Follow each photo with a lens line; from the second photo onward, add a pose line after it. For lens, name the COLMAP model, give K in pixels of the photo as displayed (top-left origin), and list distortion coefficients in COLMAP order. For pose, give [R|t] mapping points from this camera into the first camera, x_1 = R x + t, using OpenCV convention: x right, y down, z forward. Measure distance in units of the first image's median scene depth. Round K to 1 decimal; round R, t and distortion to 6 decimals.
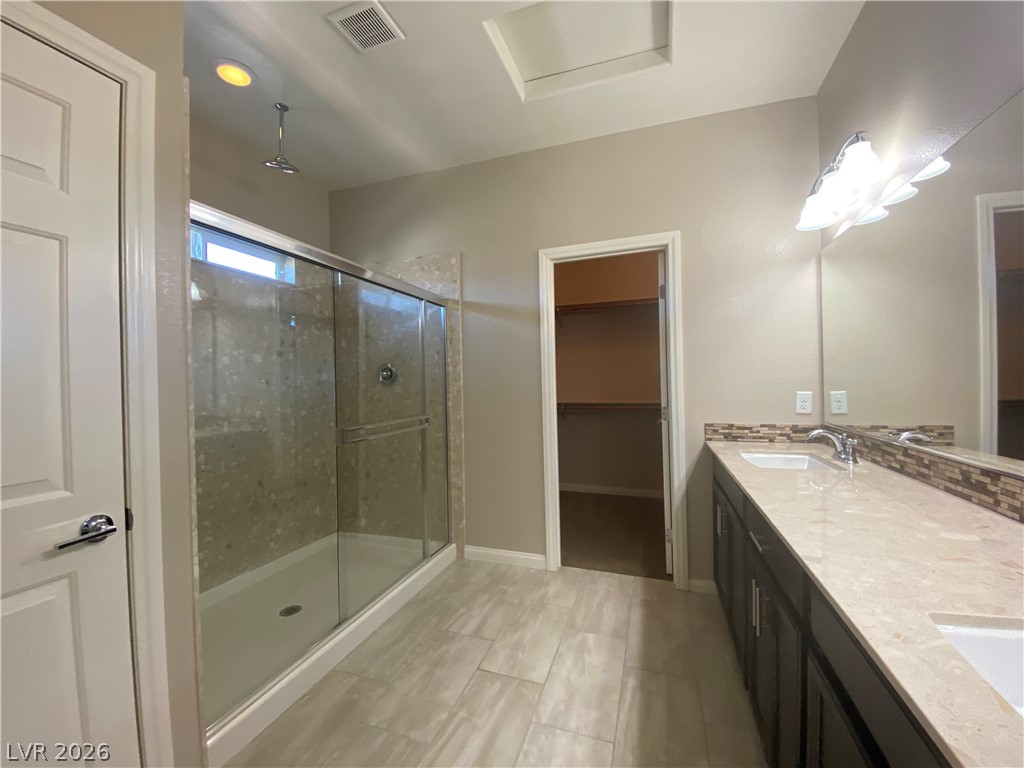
lens RADIAL K [[414.5, 0, 513.7], [0, 414.5, 381.4], [0, 0, 1]] dist [0.032254, -0.027499]
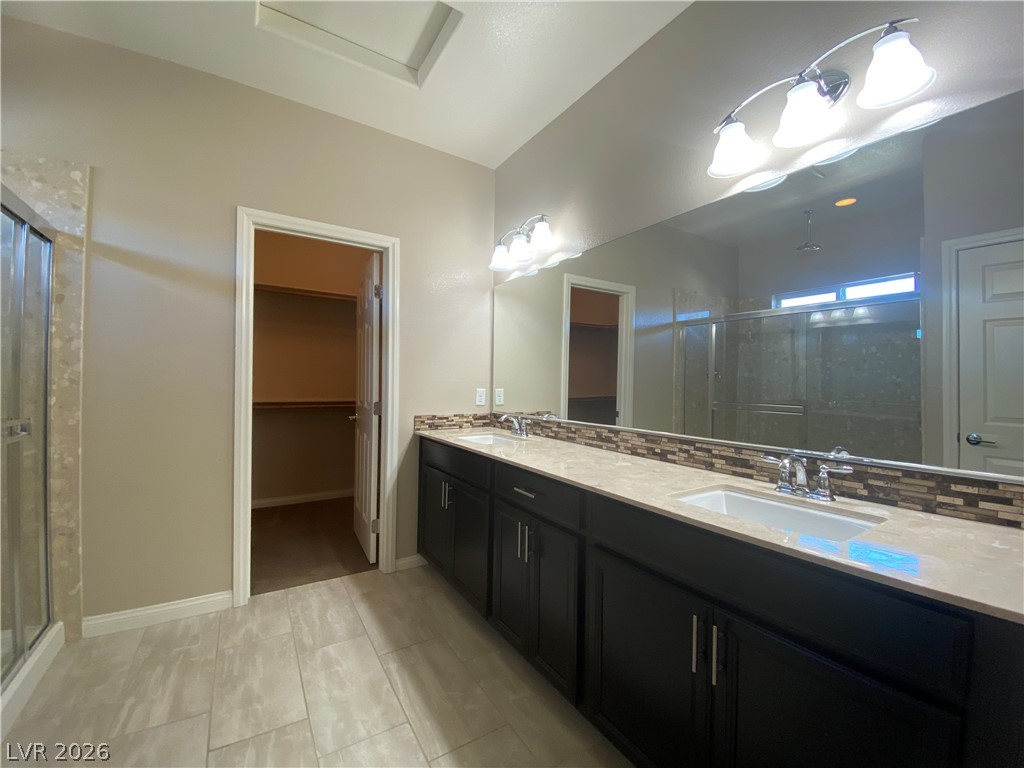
lens RADIAL K [[414.7, 0, 511.0], [0, 414.7, 382.1], [0, 0, 1]] dist [0.030660, -0.026048]
pose [[0.616504, 0.032683, 0.786673, -0.278816], [-0.026667, 0.999432, -0.020624, 0.027277], [-0.786900, -0.008264, 0.617025, 0.107478]]
